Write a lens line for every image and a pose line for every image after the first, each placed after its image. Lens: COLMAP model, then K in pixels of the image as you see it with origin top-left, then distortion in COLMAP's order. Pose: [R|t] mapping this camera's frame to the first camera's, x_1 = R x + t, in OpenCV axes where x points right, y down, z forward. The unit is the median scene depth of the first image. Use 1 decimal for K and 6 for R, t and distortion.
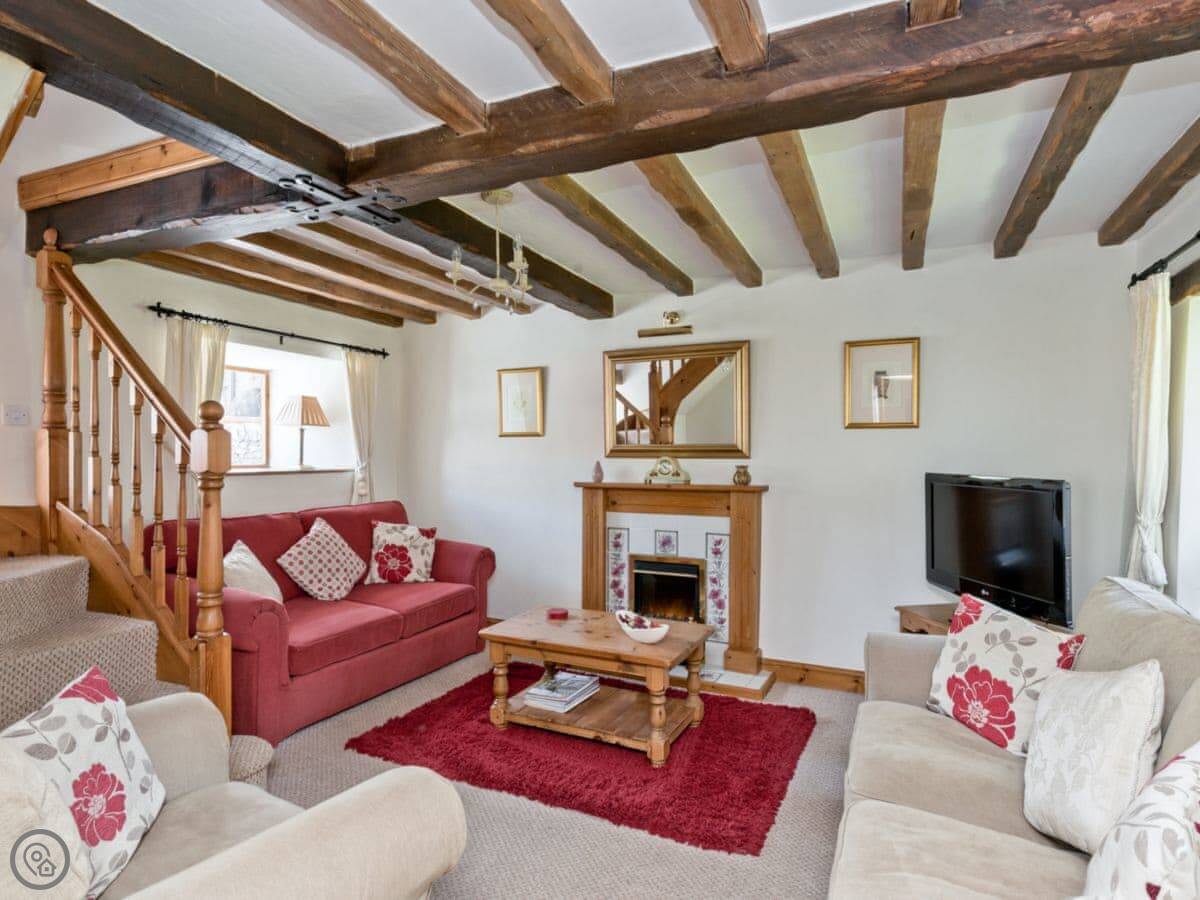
lens RADIAL K [[653.0, 0, 598.0], [0, 653.0, 451.3], [0, 0, 1]] dist [0.007083, -0.000089]
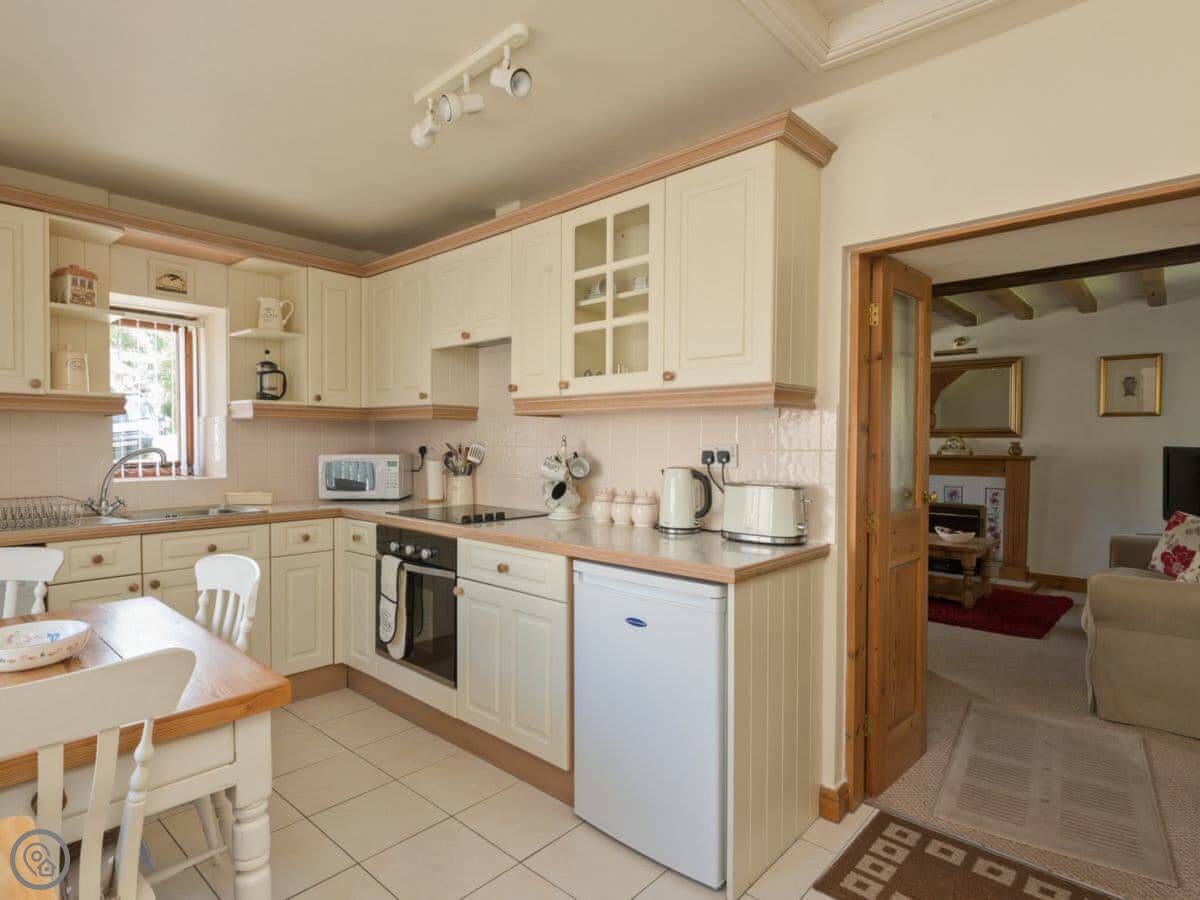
lens RADIAL K [[653.0, 0, 594.1], [0, 653.0, 448.3], [0, 0, 1]] dist [0.007083, -0.000089]
pose [[0.956272, 0.012104, -0.292229, -0.247475], [-0.008492, 0.999871, 0.013627, 0.022283], [0.292357, -0.010549, 0.956251, -0.668450]]
